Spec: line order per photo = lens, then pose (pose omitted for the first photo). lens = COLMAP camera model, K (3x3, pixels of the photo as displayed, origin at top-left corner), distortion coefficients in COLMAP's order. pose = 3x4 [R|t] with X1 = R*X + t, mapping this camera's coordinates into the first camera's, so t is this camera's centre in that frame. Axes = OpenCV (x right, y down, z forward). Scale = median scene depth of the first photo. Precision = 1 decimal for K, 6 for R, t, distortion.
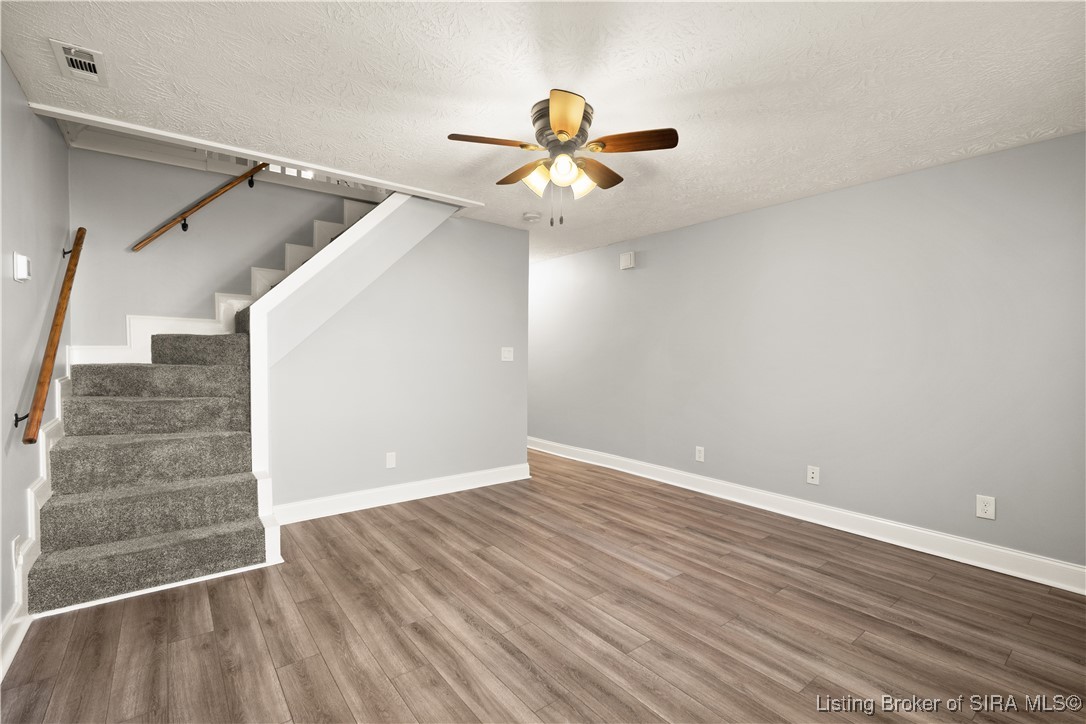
lens RADIAL K [[485.8, 0, 539.8], [0, 485.8, 368.1], [0, 0, 1]] dist [-0.001524, 0.000101]
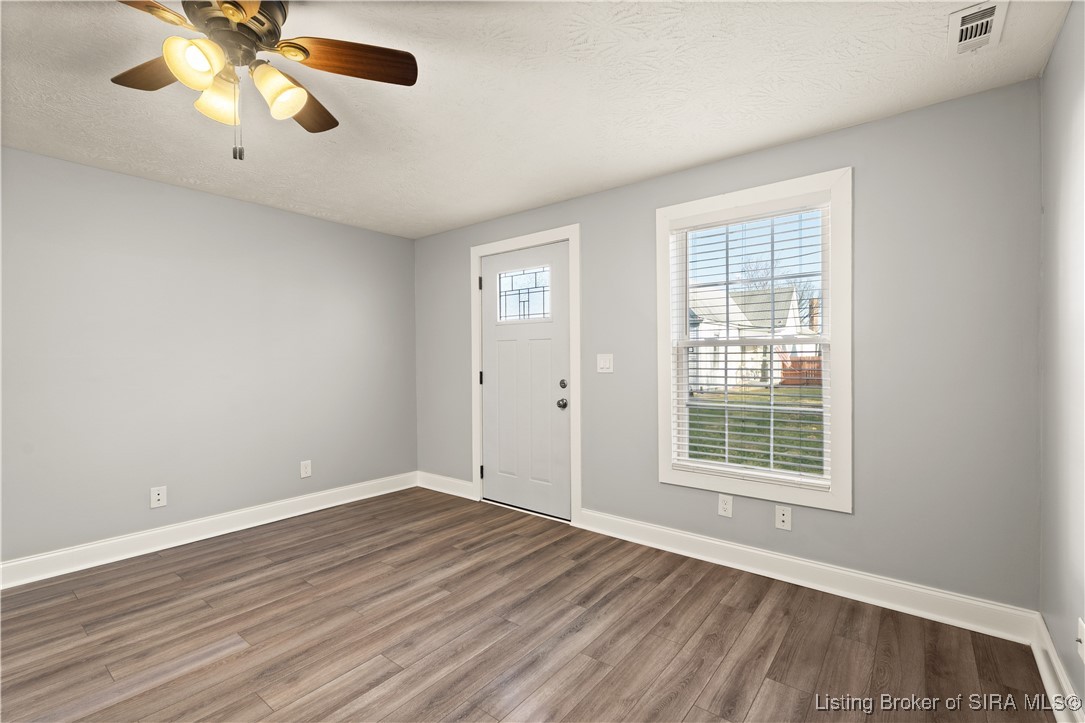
lens RADIAL K [[485.9, 0, 545.4], [0, 485.9, 362.5], [0, 0, 1]] dist [0.000348, -0.000034]
pose [[-0.246022, -0.017033, 0.969115, -0.603216], [0.031014, 0.999195, 0.025435, -0.032049], [-0.968768, 0.036313, -0.245295, 0.683763]]
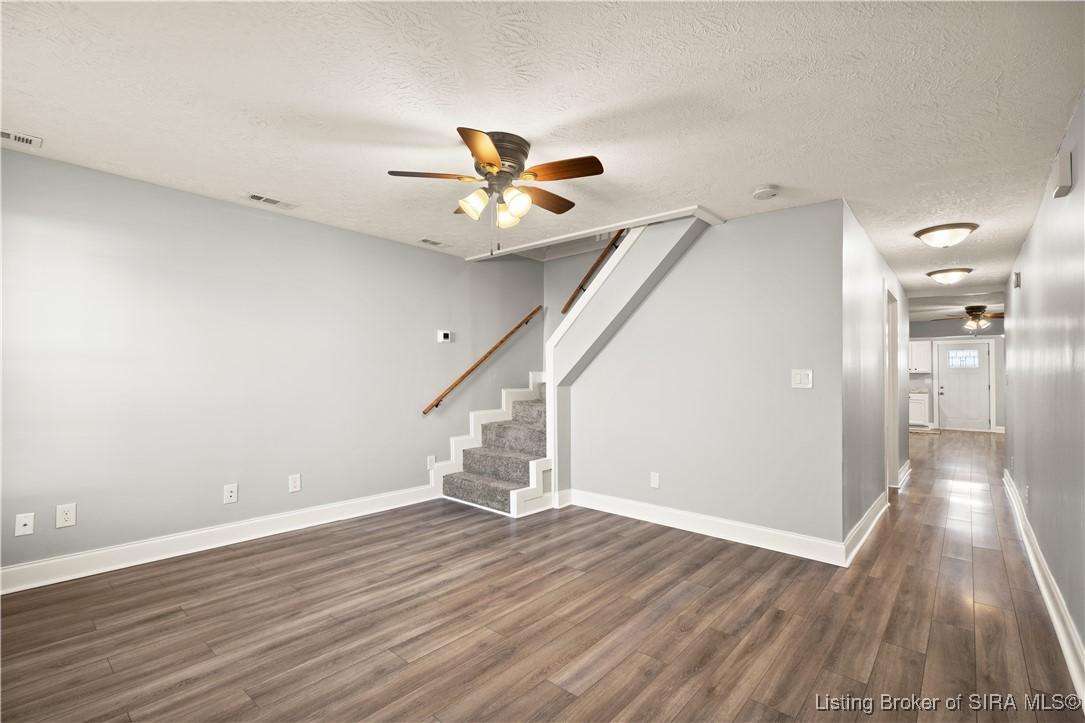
lens RADIAL K [[485.3, 0, 539.3], [0, 485.3, 367.6], [0, 0, 1]] dist [-0.001524, 0.000101]
pose [[0.188948, -0.019990, -0.981784, 0.955293], [-0.038640, 0.998867, -0.027775, -0.015323], [0.981226, 0.043184, 0.187962, 0.798944]]
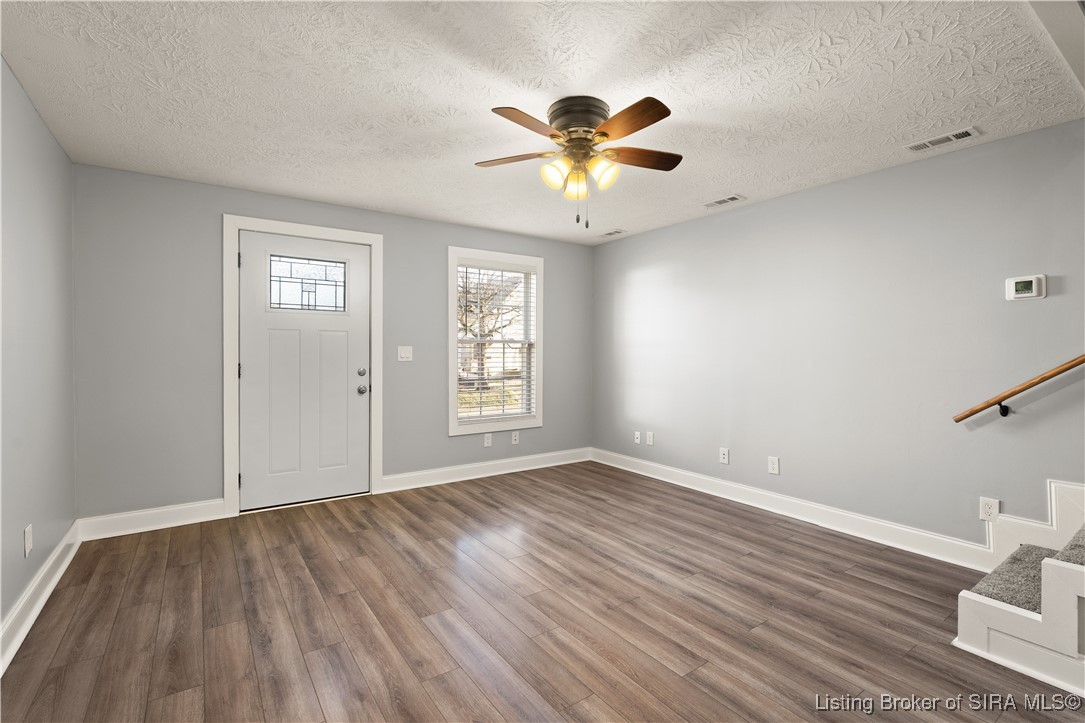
lens RADIAL K [[485.9, 0, 545.4], [0, 485.9, 362.5], [0, 0, 1]] dist [0.000348, -0.000034]
pose [[-0.999285, -0.015748, 0.034378, 0.064287], [-0.013948, 0.998551, 0.051979, -0.053599], [-0.035146, 0.051462, -0.998056, 1.782057]]
